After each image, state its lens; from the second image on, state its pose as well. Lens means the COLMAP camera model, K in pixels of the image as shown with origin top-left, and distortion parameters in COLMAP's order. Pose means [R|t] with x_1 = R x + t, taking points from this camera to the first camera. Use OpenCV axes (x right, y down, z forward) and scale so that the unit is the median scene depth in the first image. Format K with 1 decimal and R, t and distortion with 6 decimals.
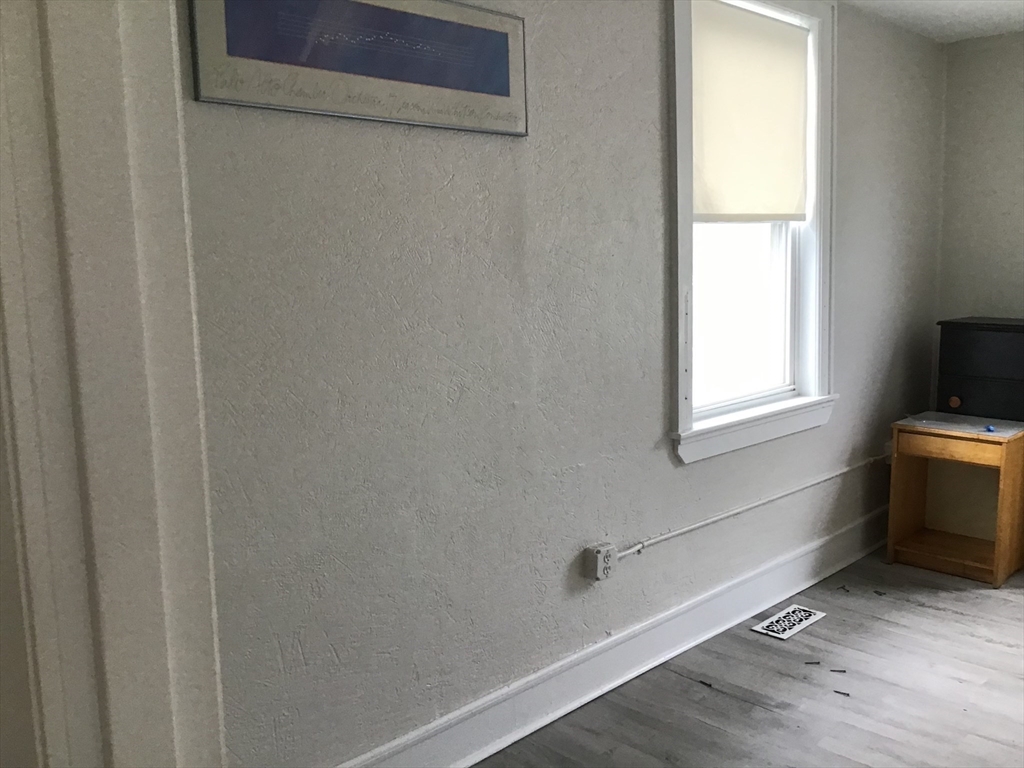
lens RADIAL K [[928.0, 0, 524.2], [0, 928.0, 383.0], [0, 0, 1]] dist [-0.000574, -0.022558]
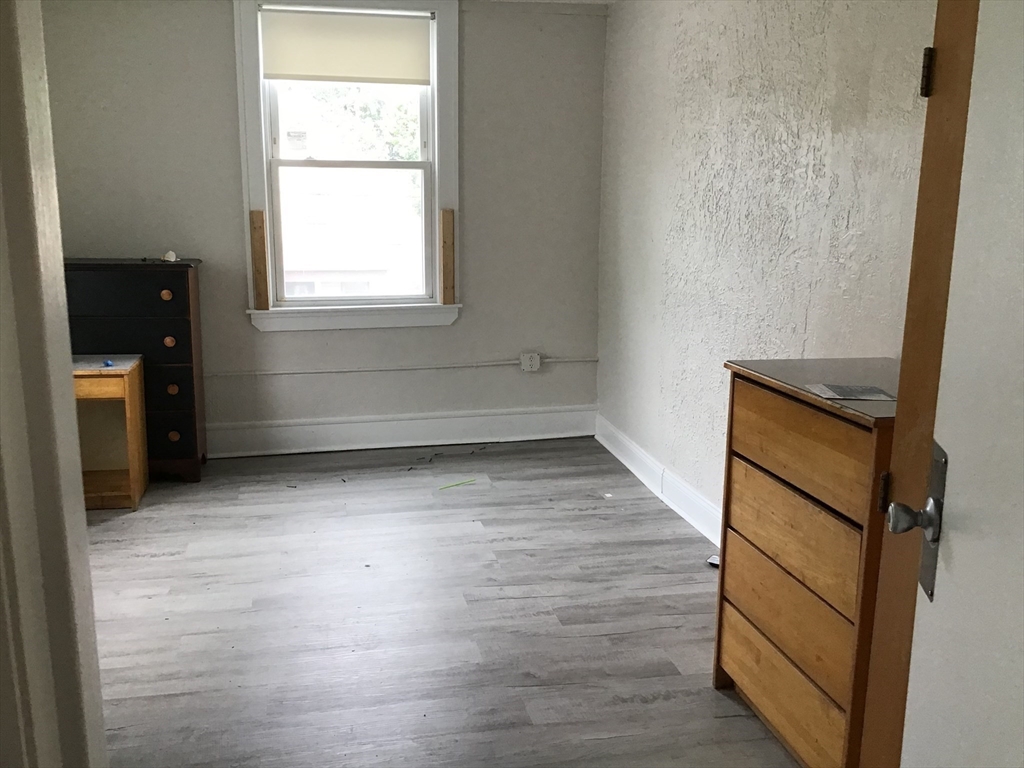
lens RADIAL K [[928.0, 0, 524.2], [0, 928.0, 383.0], [0, 0, 1]] dist [-0.000574, -0.022558]
pose [[0.533740, -0.142689, 0.833524, -0.126108], [0.089613, 0.989655, 0.112033, -0.004280], [-0.840887, 0.014898, 0.541005, 0.039043]]
